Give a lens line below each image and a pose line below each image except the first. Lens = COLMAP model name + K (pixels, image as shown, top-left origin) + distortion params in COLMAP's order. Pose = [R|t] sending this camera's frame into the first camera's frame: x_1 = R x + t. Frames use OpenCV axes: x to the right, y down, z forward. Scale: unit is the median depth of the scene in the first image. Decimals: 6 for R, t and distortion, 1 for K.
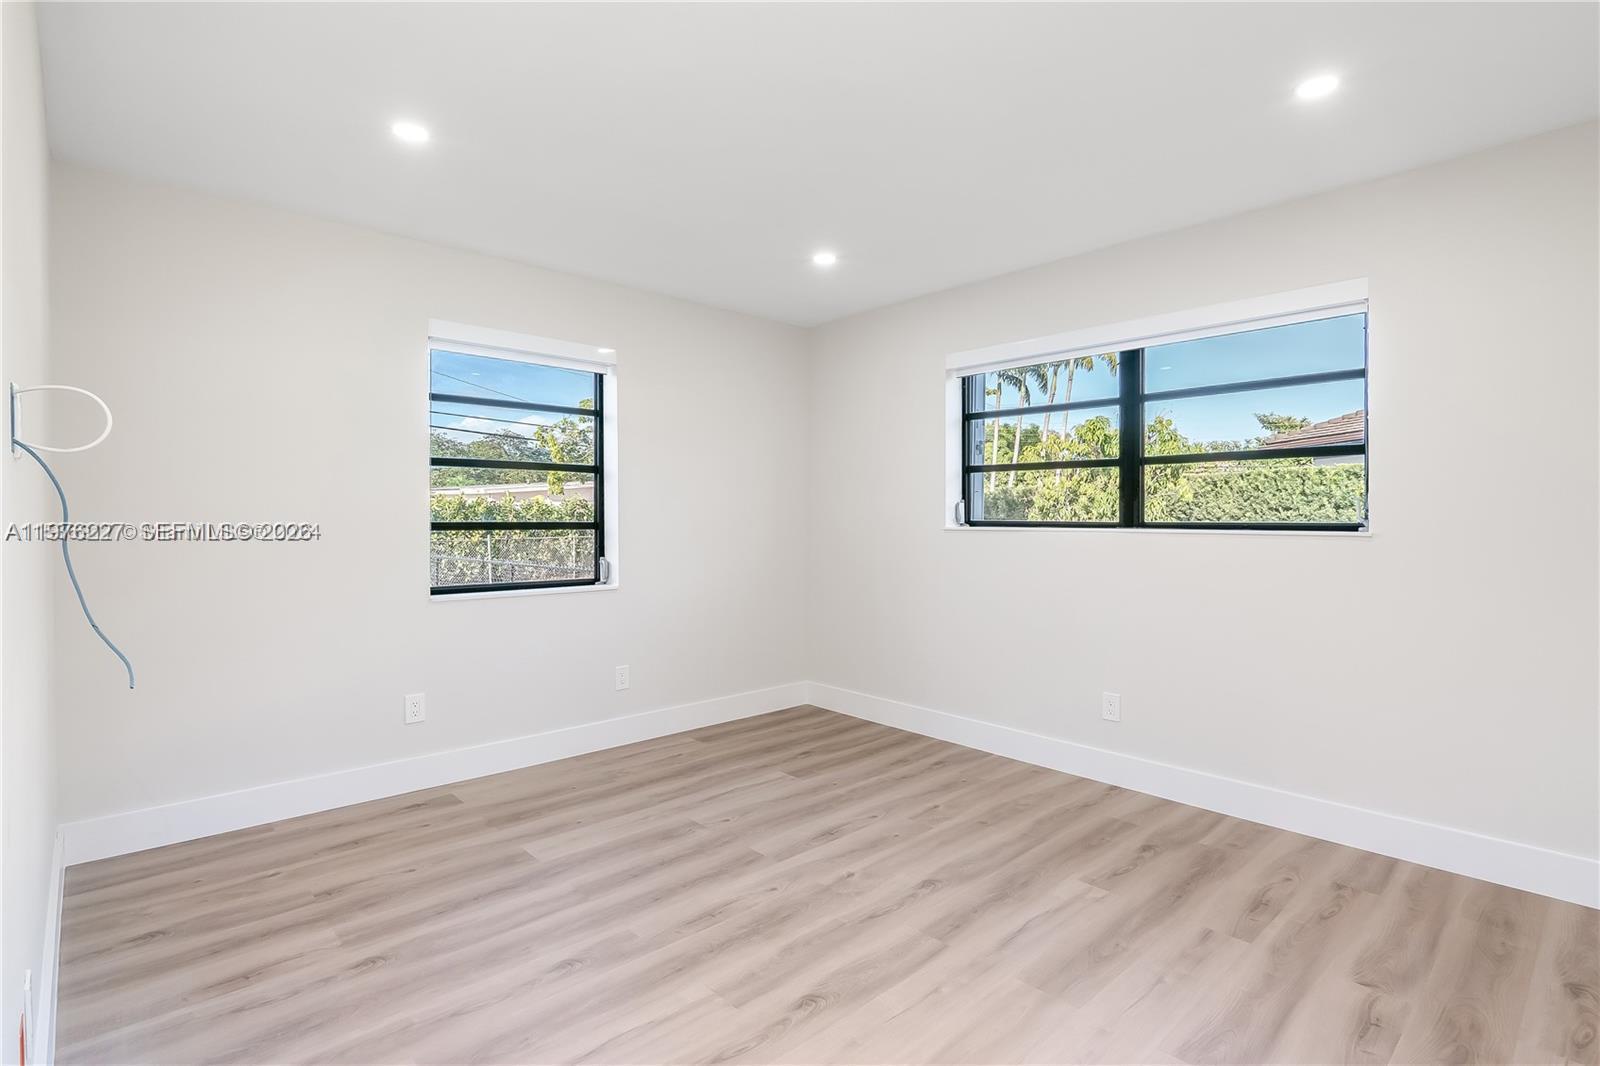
lens RADIAL K [[751.3, 0, 802.0], [0, 751.3, 527.6], [0, 0, 1]] dist [-0.007740, 0.001917]
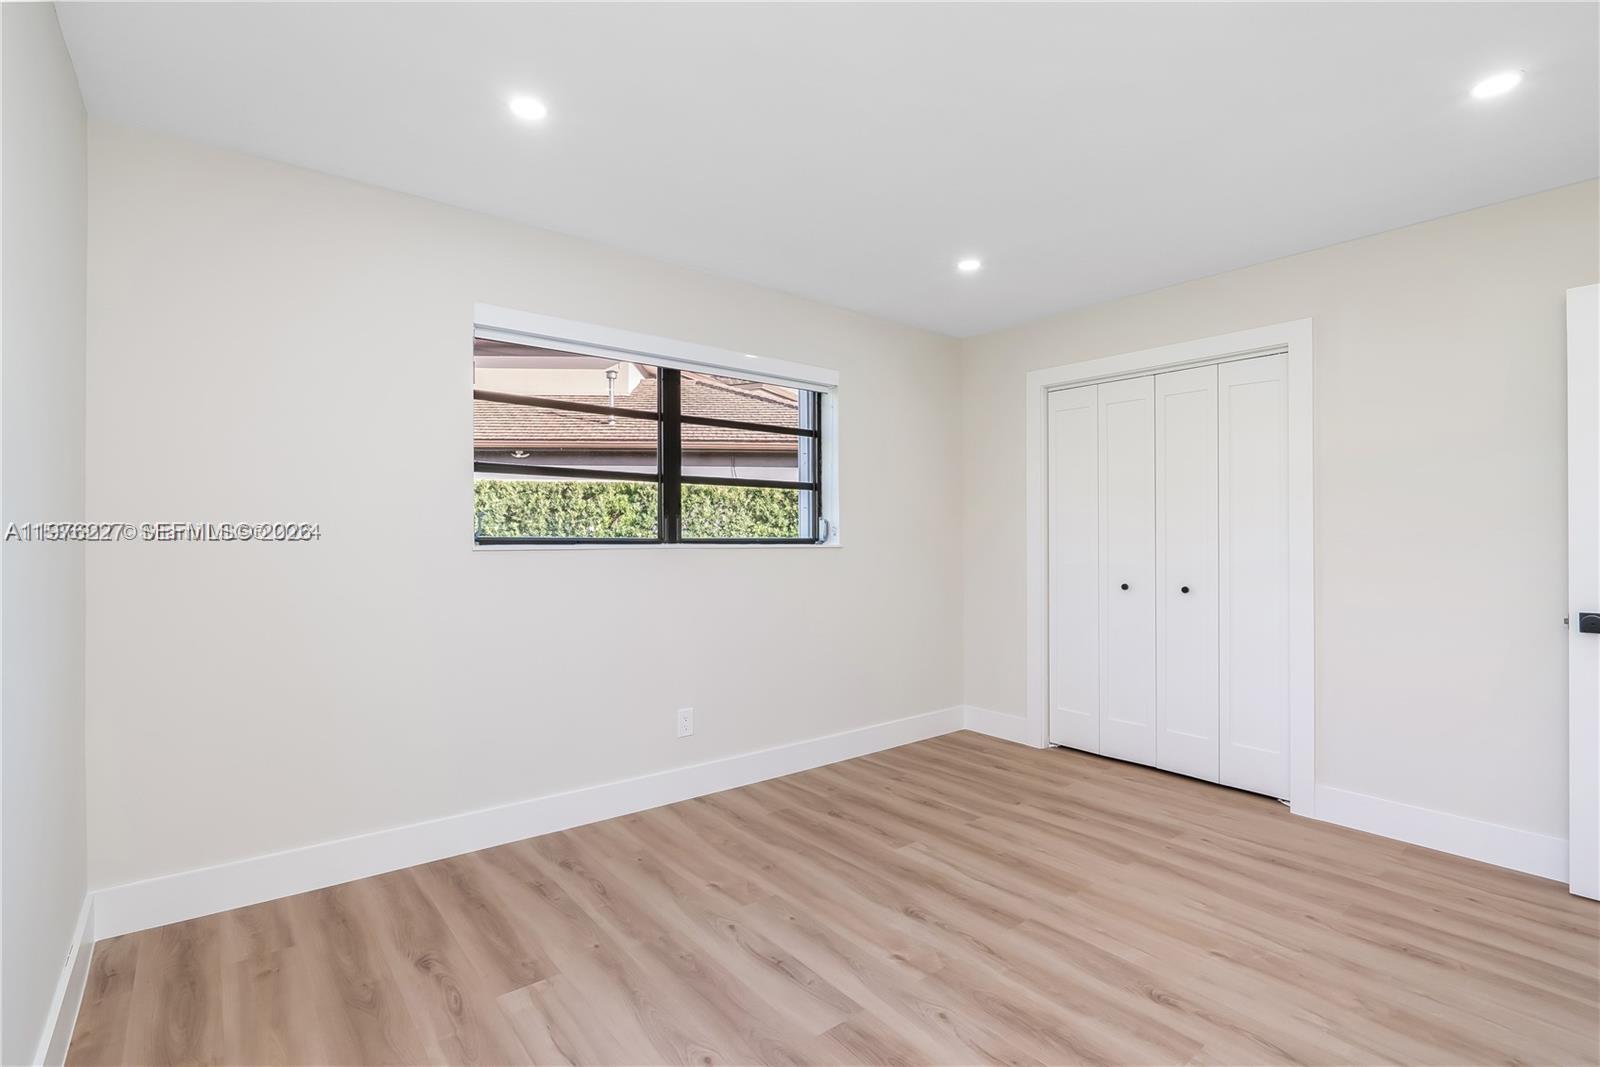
lens RADIAL K [[751.3, 0, 802.4], [0, 751.3, 534.9], [0, 0, 1]] dist [-0.007740, 0.001917]
pose [[0.079811, 0.000408, 0.996810, -0.665469], [0.008380, 0.999964, -0.001080, -0.011092], [-0.996775, 0.008439, 0.079805, 0.876637]]
